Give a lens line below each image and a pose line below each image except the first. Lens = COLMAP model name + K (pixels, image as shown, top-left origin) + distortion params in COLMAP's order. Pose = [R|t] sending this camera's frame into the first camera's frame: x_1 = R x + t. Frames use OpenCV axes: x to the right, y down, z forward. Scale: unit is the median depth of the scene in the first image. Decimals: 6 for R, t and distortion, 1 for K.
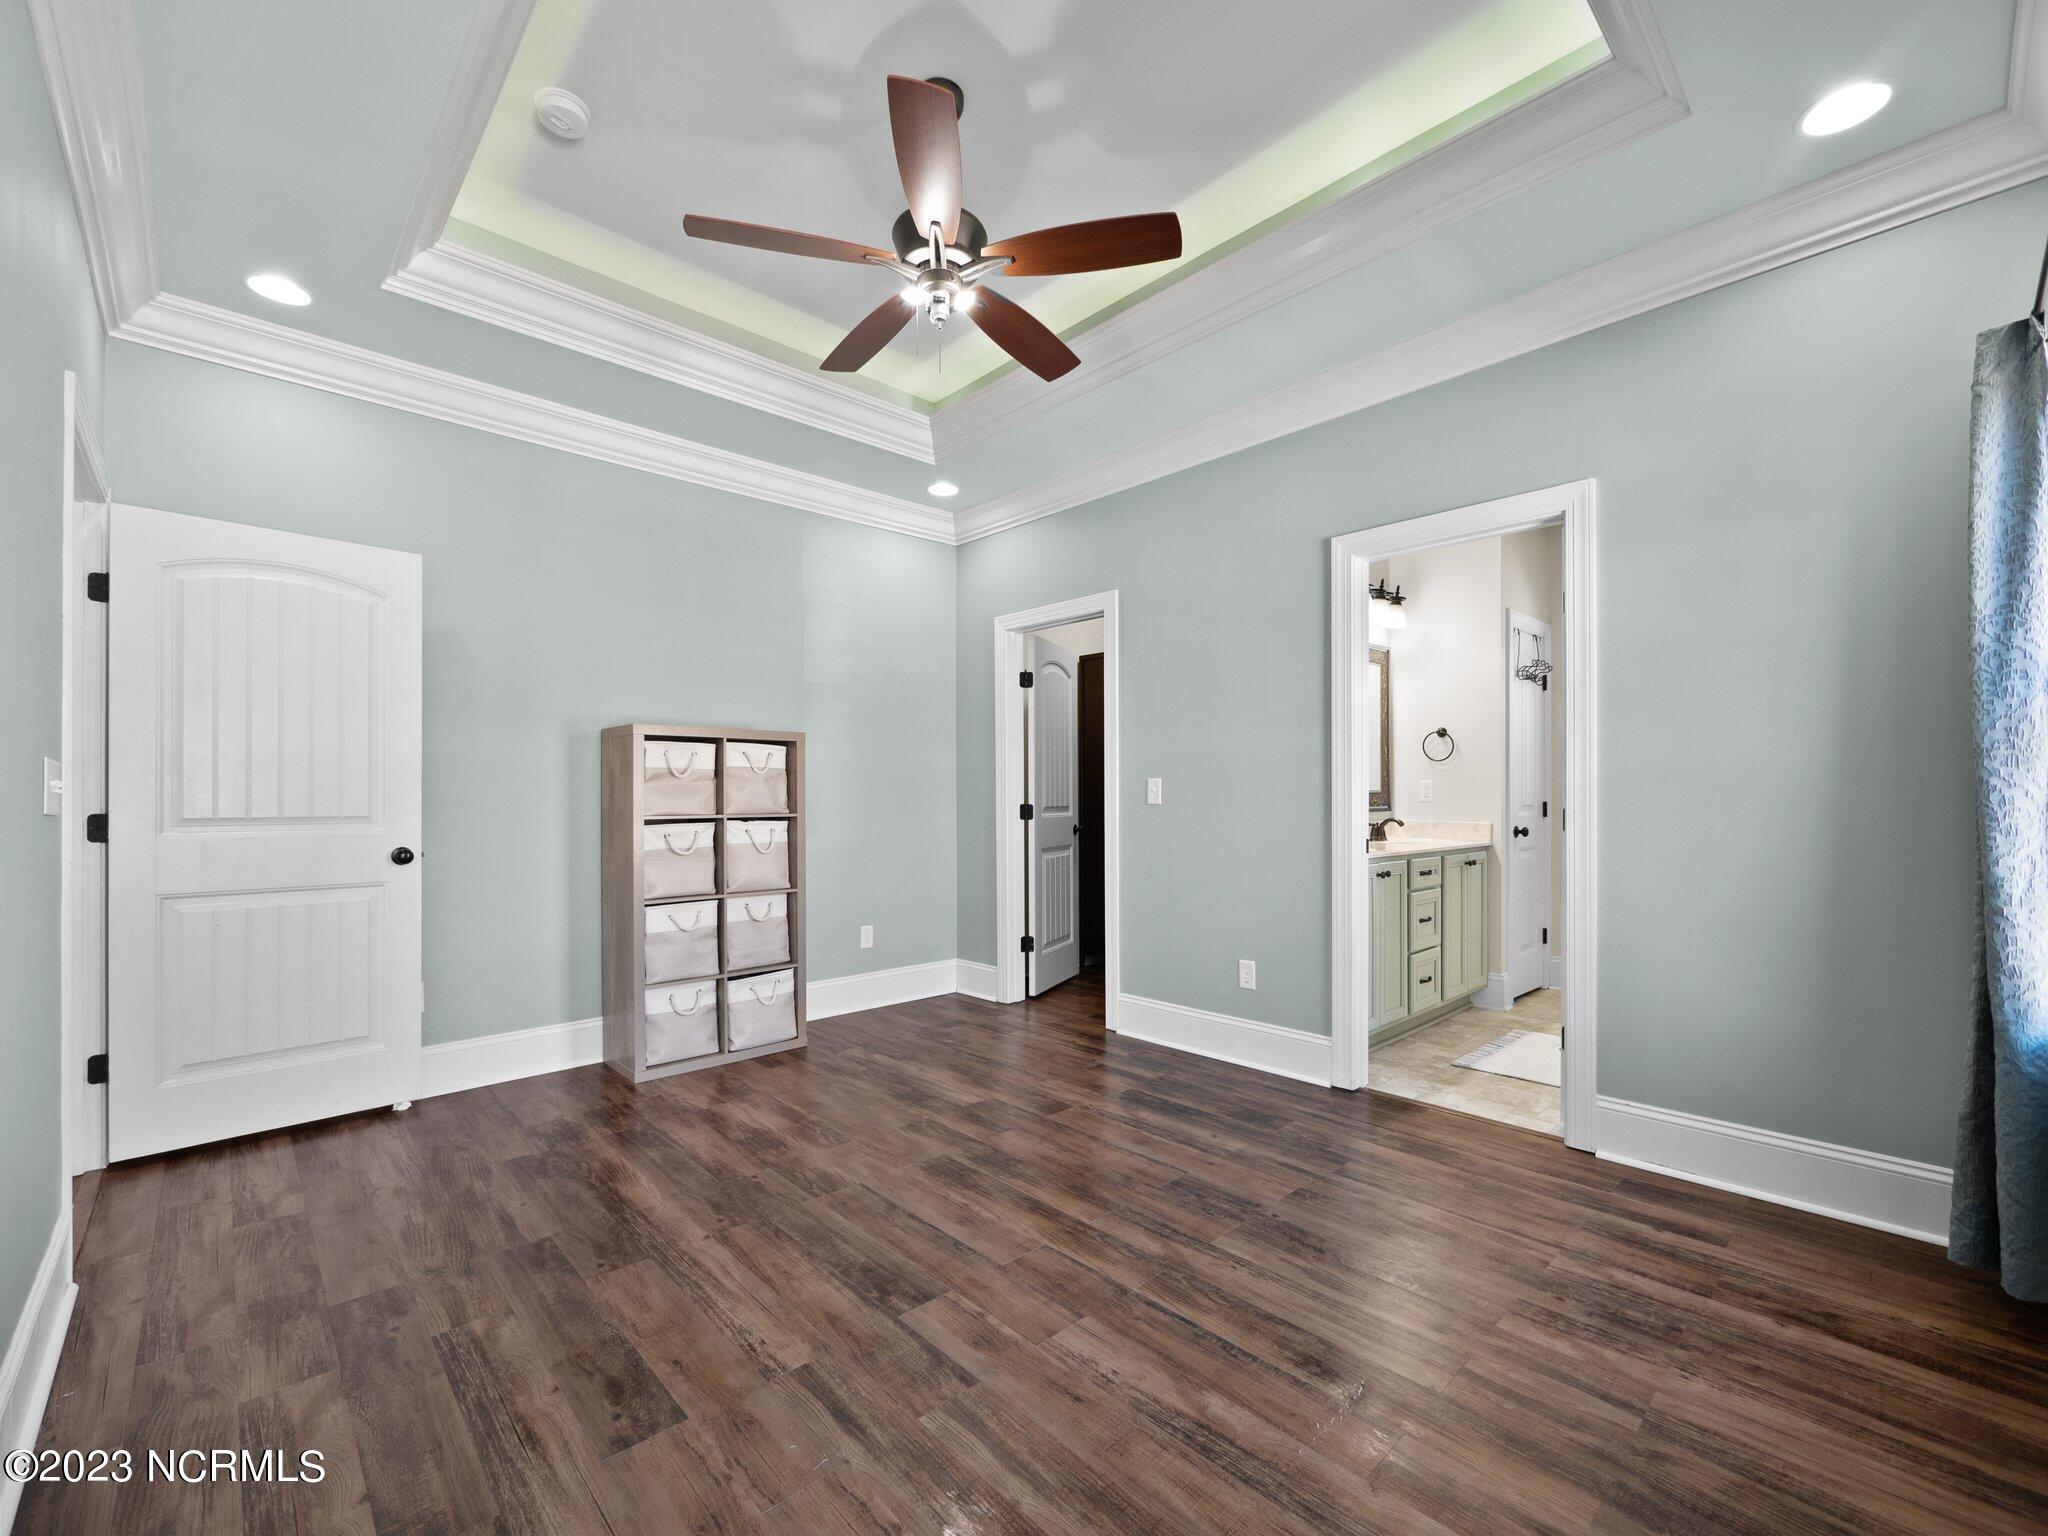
lens RADIAL K [[875.0, 0, 1009.0], [0, 875.0, 800.4], [0, 0, 1]] dist [-0.007048, 0.002796]
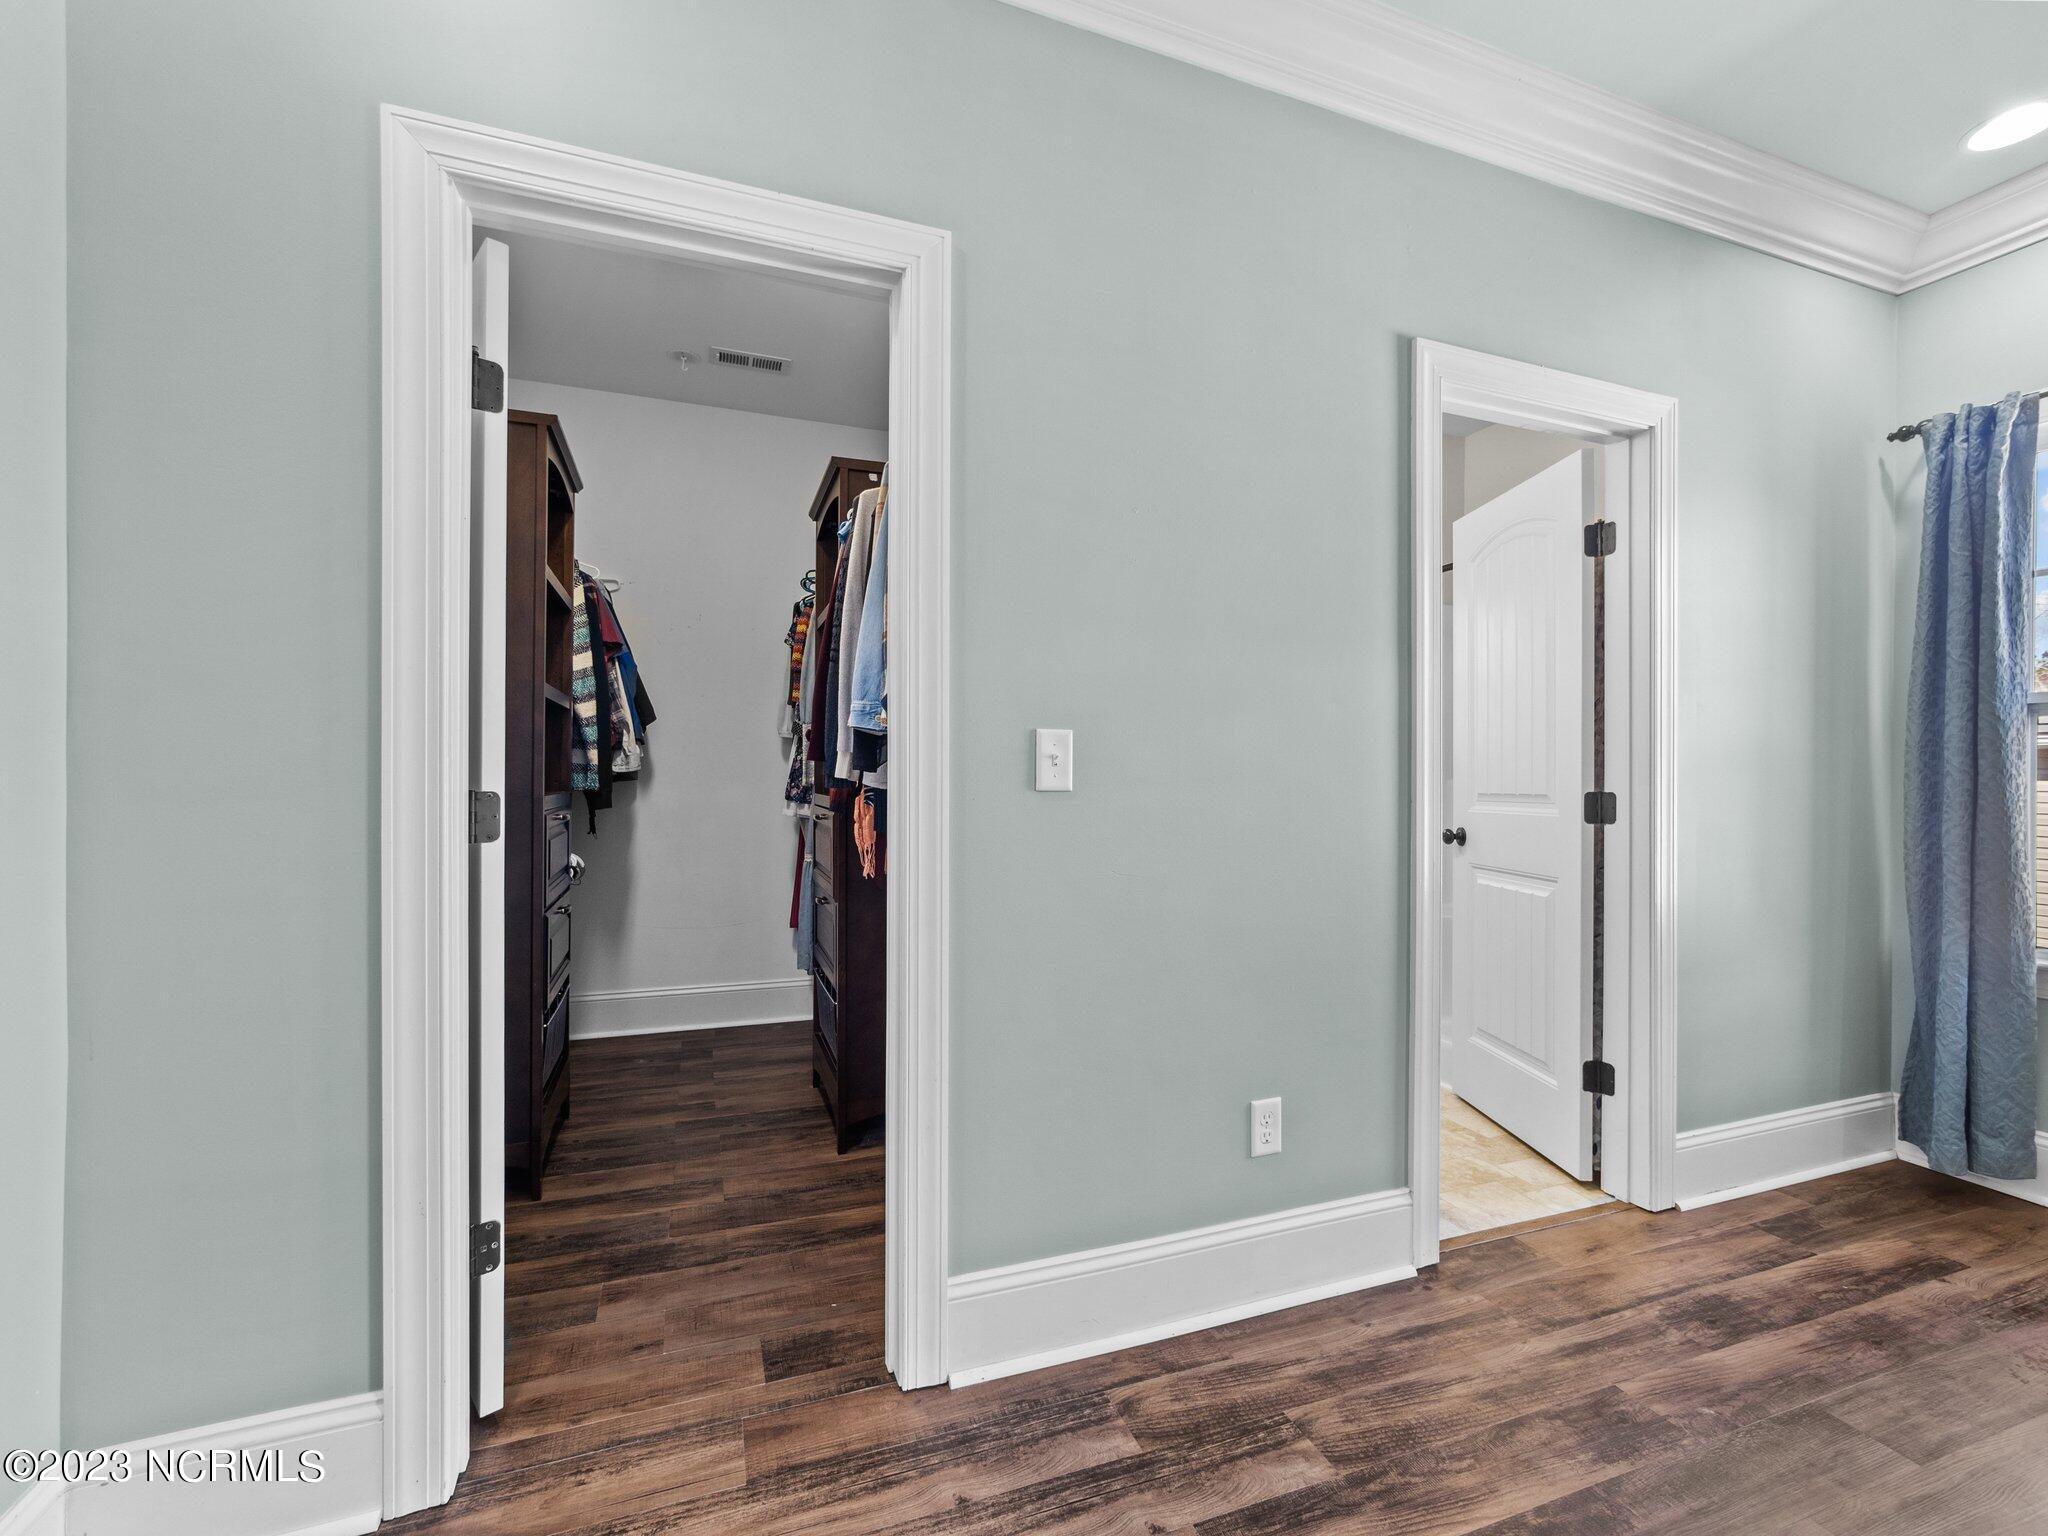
lens RADIAL K [[875.0, 0, 1033.2], [0, 875.0, 778.1], [0, 0, 1]] dist [-0.007048, 0.002796]
pose [[0.369274, 0.007355, 0.929292, -0.325763], [-0.008277, 0.999955, -0.004625, 0.001487], [-0.929284, -0.005984, 0.369318, 1.232029]]
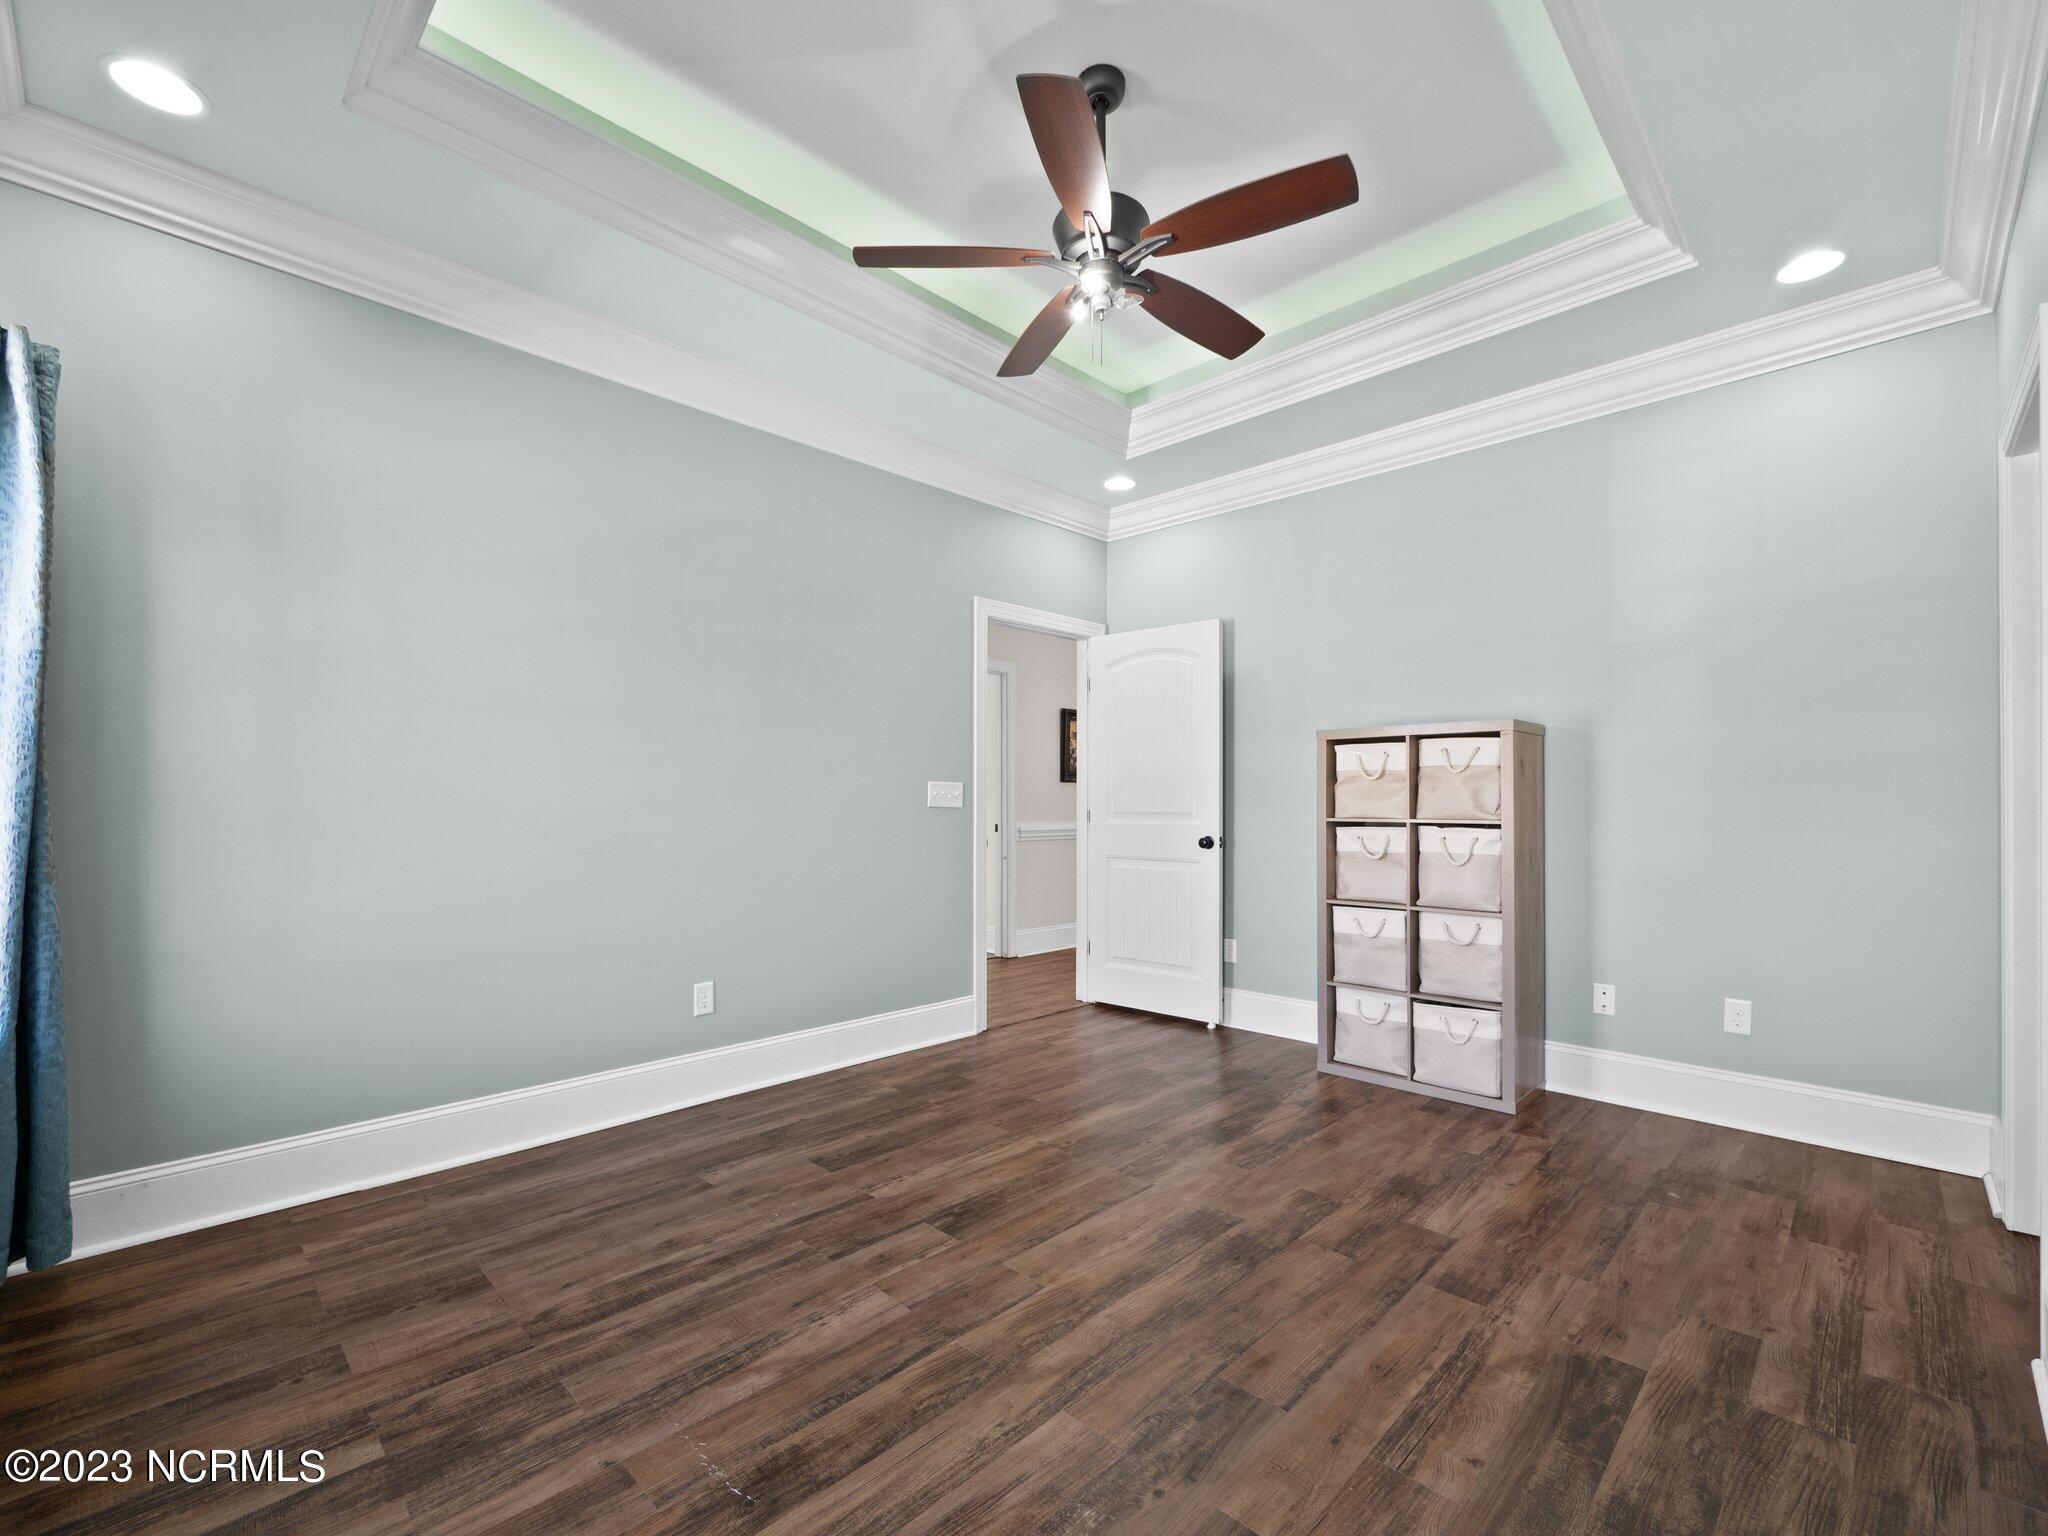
lens RADIAL K [[875.0, 0, 1030.2], [0, 875.0, 804.4], [0, 0, 1]] dist [-0.007048, 0.002796]
pose [[0.055965, 0.005801, -0.998416, 0.754815], [-0.004048, 0.999976, 0.005583, -0.003662], [0.998425, 0.003729, 0.055987, 0.734530]]
